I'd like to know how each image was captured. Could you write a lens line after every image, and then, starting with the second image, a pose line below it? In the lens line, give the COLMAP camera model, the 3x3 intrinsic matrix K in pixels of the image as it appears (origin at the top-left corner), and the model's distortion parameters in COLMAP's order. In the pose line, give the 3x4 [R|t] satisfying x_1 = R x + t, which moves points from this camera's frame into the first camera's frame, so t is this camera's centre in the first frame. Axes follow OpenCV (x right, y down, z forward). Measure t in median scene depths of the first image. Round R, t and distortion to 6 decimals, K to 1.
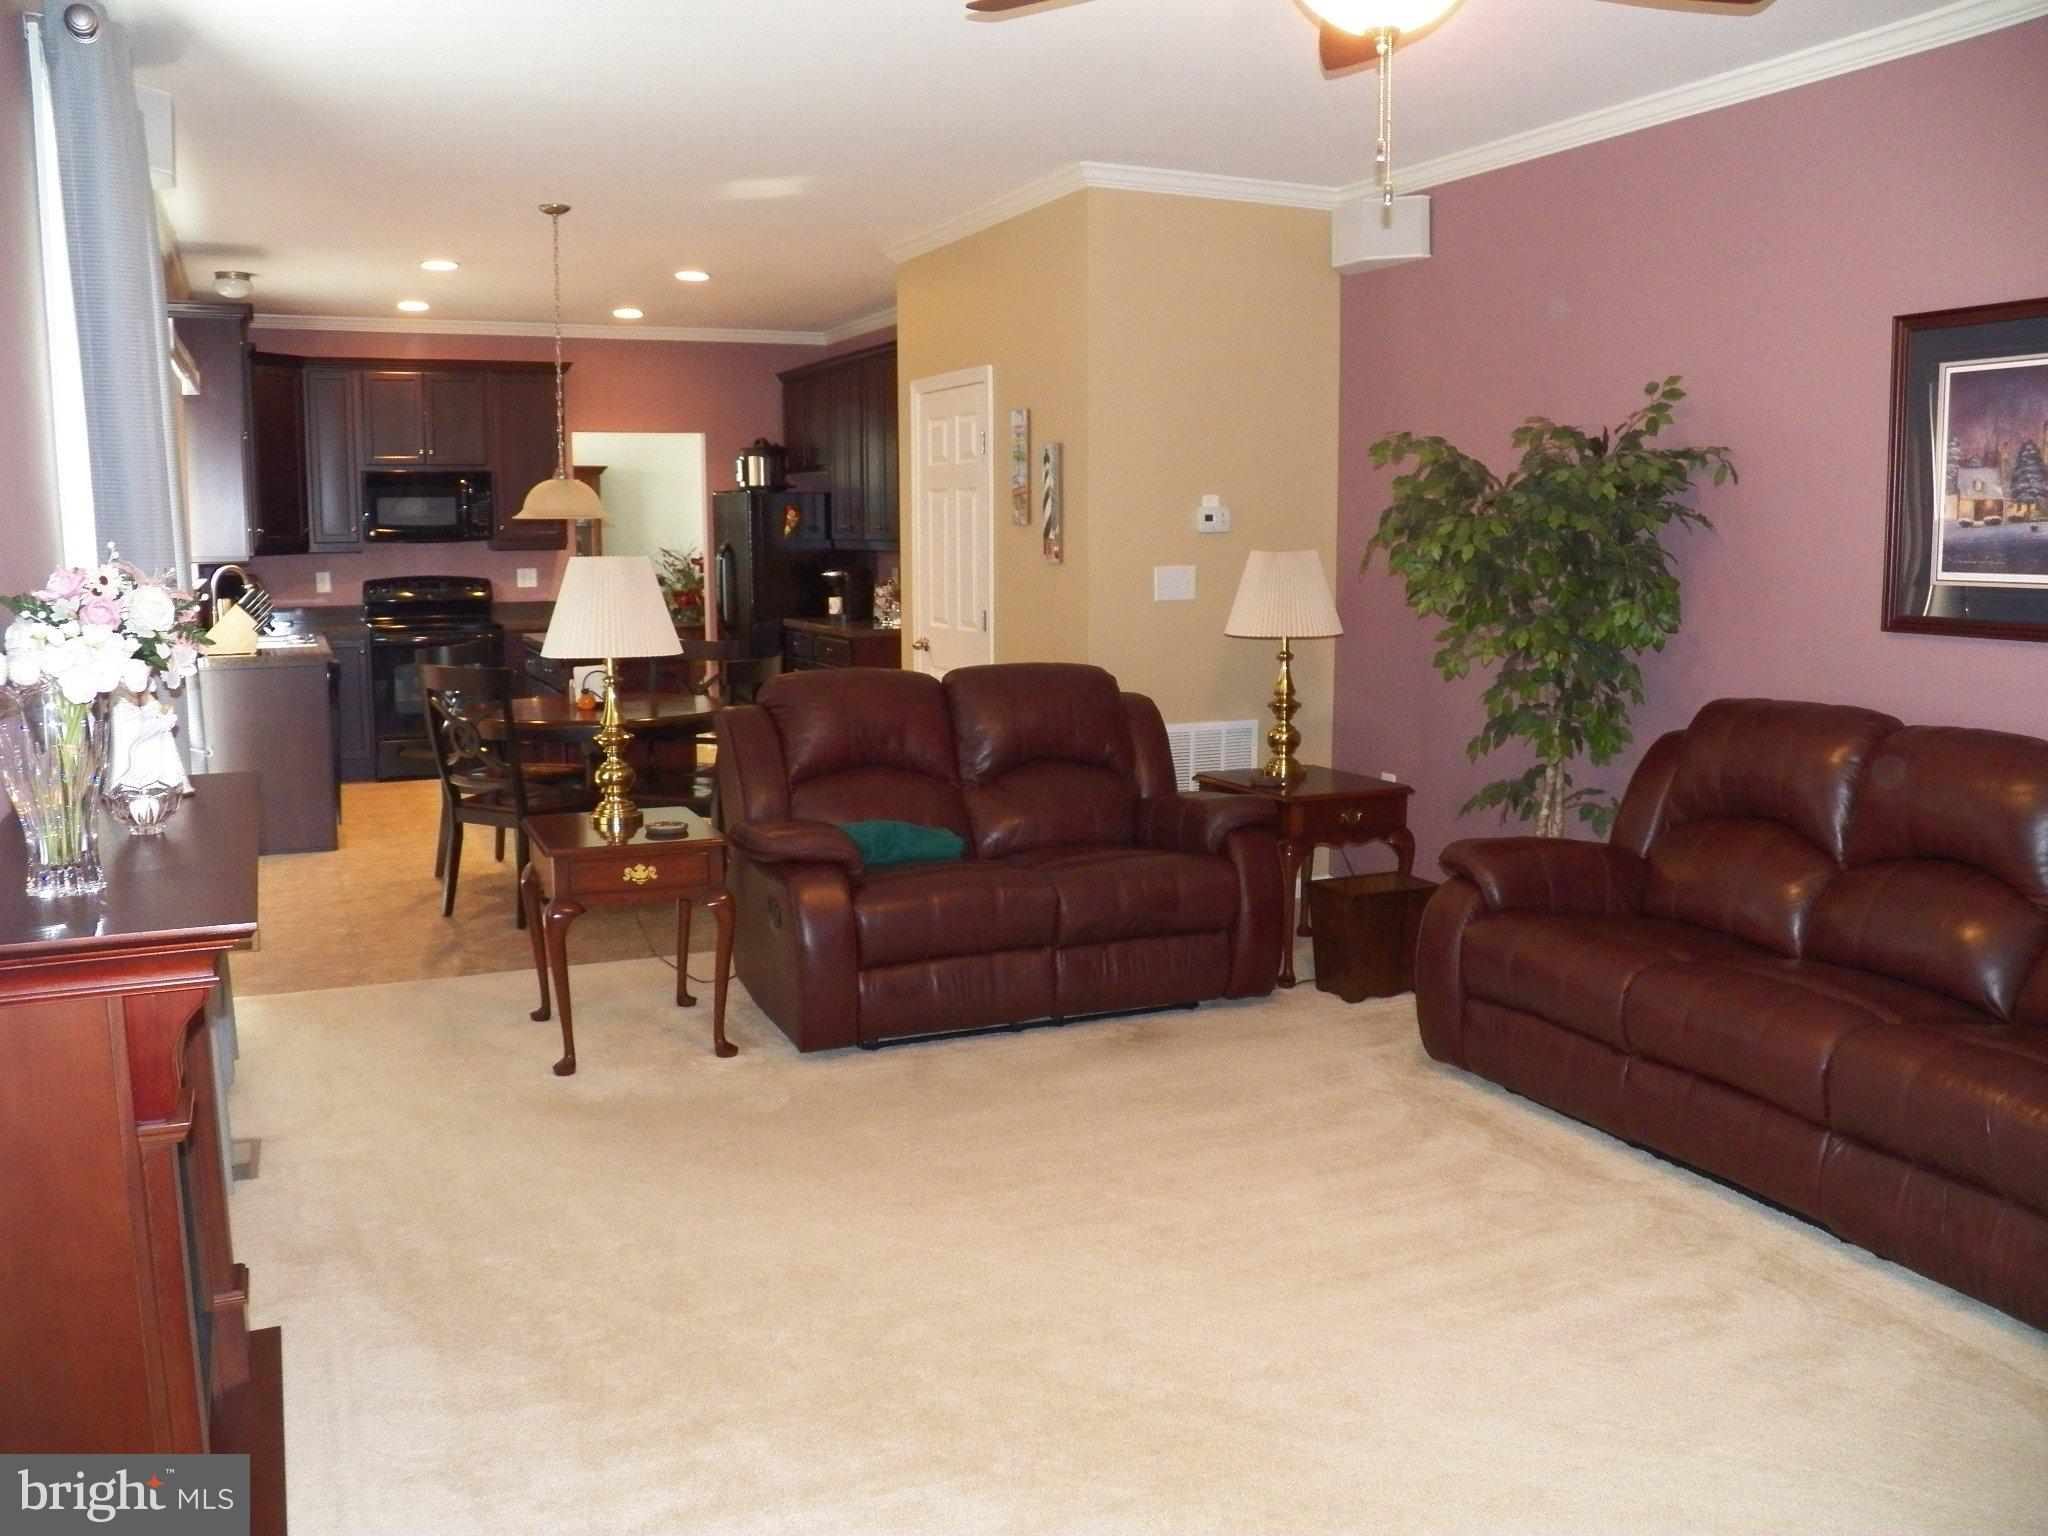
lens RADIAL K [[1677.9, 0, 1016.9], [0, 1677.9, 776.0], [0, 0, 1]] dist [-0.126628, 0.080806]
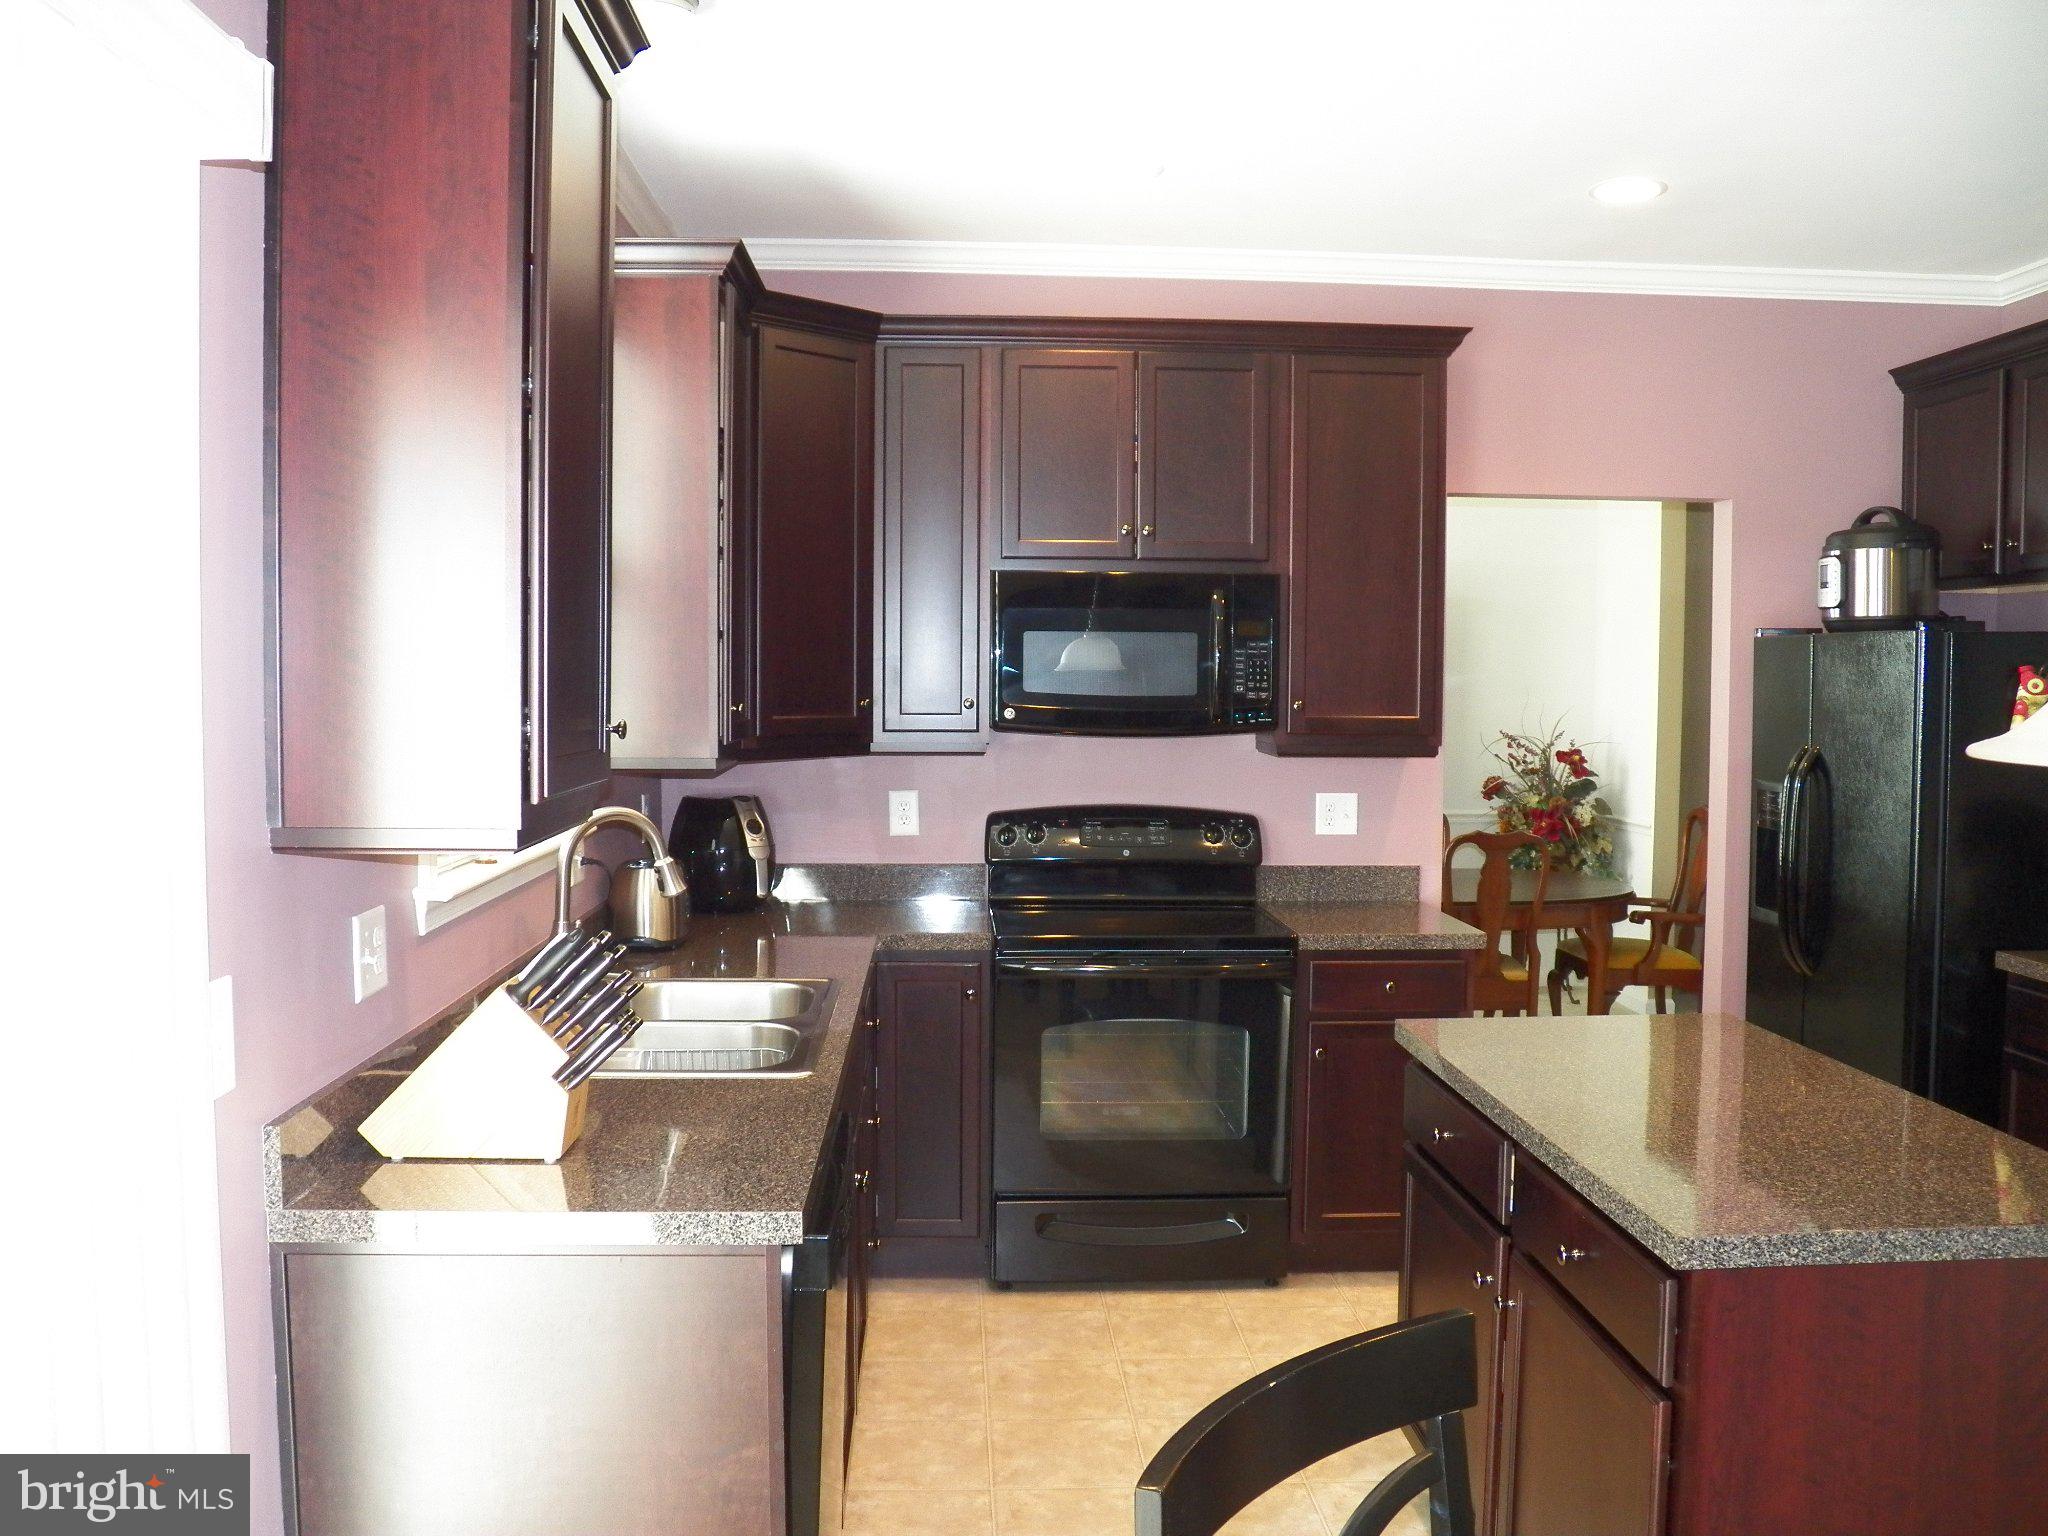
lens RADIAL K [[1677.9, 0, 1016.9], [0, 1677.9, 776.0], [0, 0, 1]] dist [-0.126628, 0.080806]
pose [[0.930177, 0.029547, -0.365921, -0.219882], [-0.061347, 0.995251, -0.075582, -0.094460], [0.361950, 0.092753, 0.927572, 0.572050]]
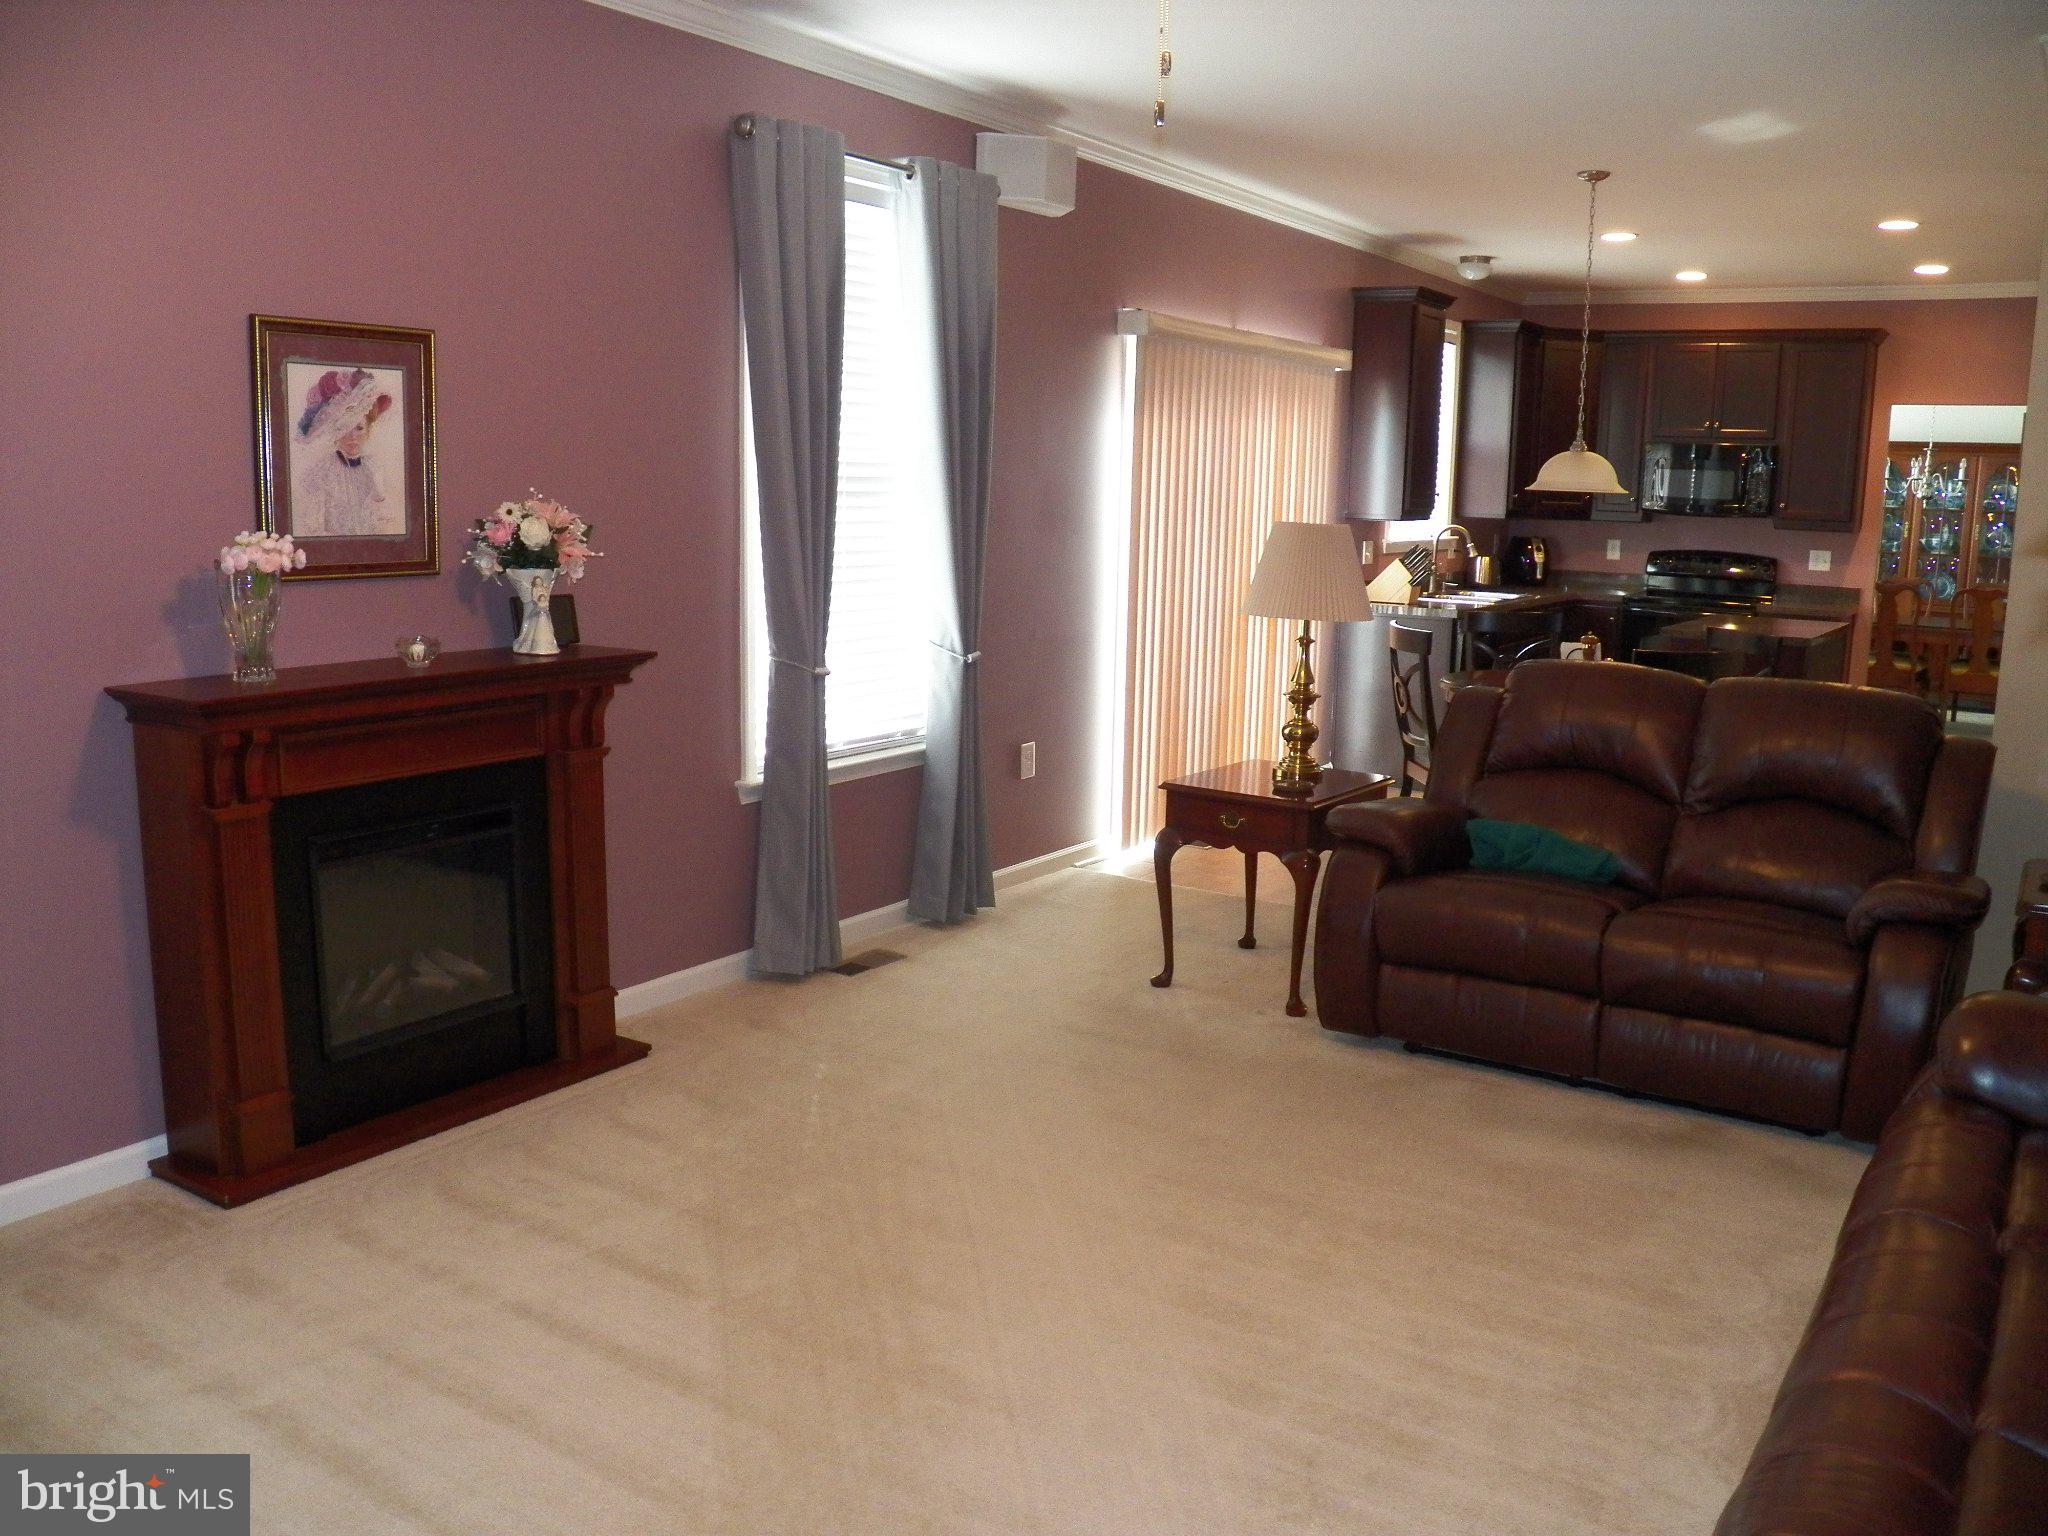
lens RADIAL K [[1677.9, 0, 1016.9], [0, 1677.9, 776.0], [0, 0, 1]] dist [-0.126628, 0.080806]
pose [[0.533737, 0.158718, -0.830622, 0.262074], [-0.147348, 0.984658, 0.093470, -0.019412], [0.832715, 0.072502, 0.548935, 0.128084]]
